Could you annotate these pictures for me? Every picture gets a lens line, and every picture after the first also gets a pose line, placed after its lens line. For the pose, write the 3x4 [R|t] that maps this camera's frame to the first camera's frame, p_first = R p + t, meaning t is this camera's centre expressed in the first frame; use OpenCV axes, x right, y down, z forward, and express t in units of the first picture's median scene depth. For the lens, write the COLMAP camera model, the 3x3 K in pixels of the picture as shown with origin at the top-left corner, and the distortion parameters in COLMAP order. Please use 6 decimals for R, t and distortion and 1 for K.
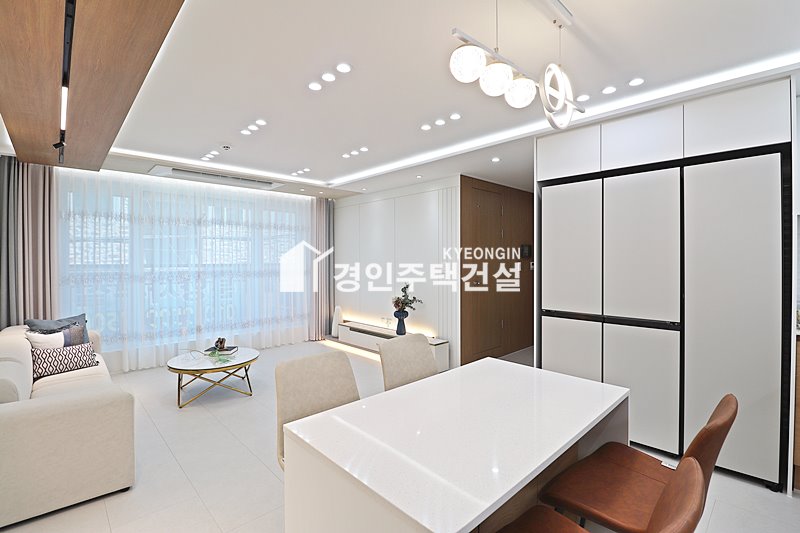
lens RADIAL K [[367.9, 0, 405.4], [0, 367.9, 262.2], [0, 0, 1]] dist [-0.004137, -0.011093]
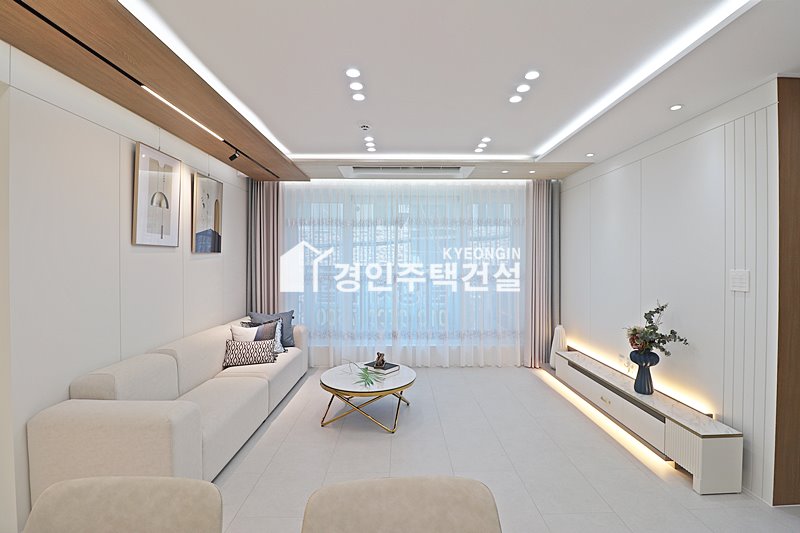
lens RADIAL K [[367.9, 0, 404.4], [0, 367.9, 263.1], [0, 0, 1]] dist [-0.004137, -0.011093]
pose [[0.731109, 0.006128, -0.682233, 0.115560], [-0.005467, 0.999980, 0.003123, -0.006886], [0.682239, 0.001446, 0.731128, 0.359315]]
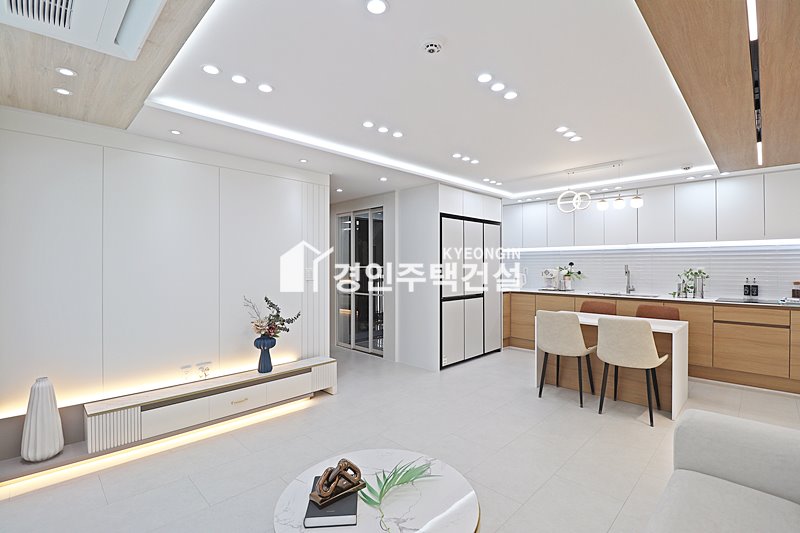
lens RADIAL K [[367.9, 0, 404.3], [0, 367.9, 261.4], [0, 0, 1]] dist [-0.004137, -0.011093]
pose [[-0.027924, 0.012708, 0.999529, -0.793727], [0.007936, 0.999890, -0.012491, -0.001976], [-0.999579, 0.007583, -0.028022, 0.835901]]
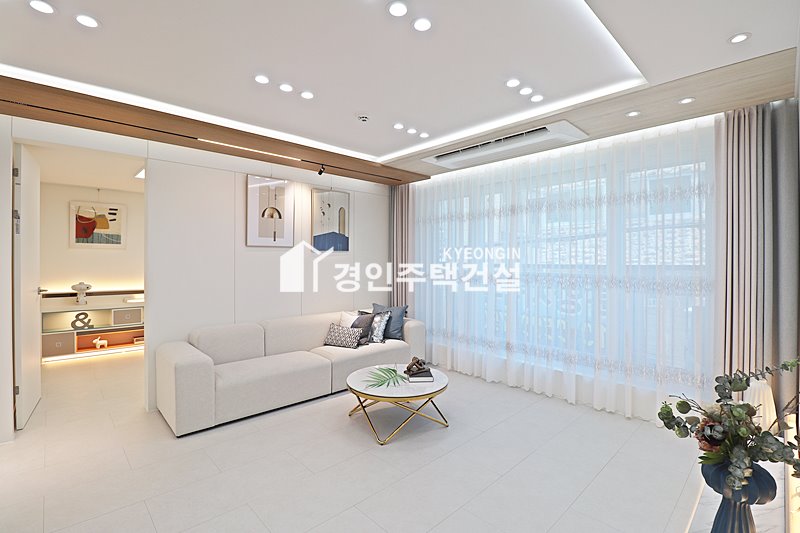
lens RADIAL K [[367.9, 0, 401.4], [0, 367.9, 261.8], [0, 0, 1]] dist [-0.004137, -0.011093]
pose [[-0.000880, 0.004510, -0.999989, 0.251663], [-0.007300, 0.999963, 0.004516, -0.002083], [0.999973, 0.007304, -0.000847, 0.858103]]
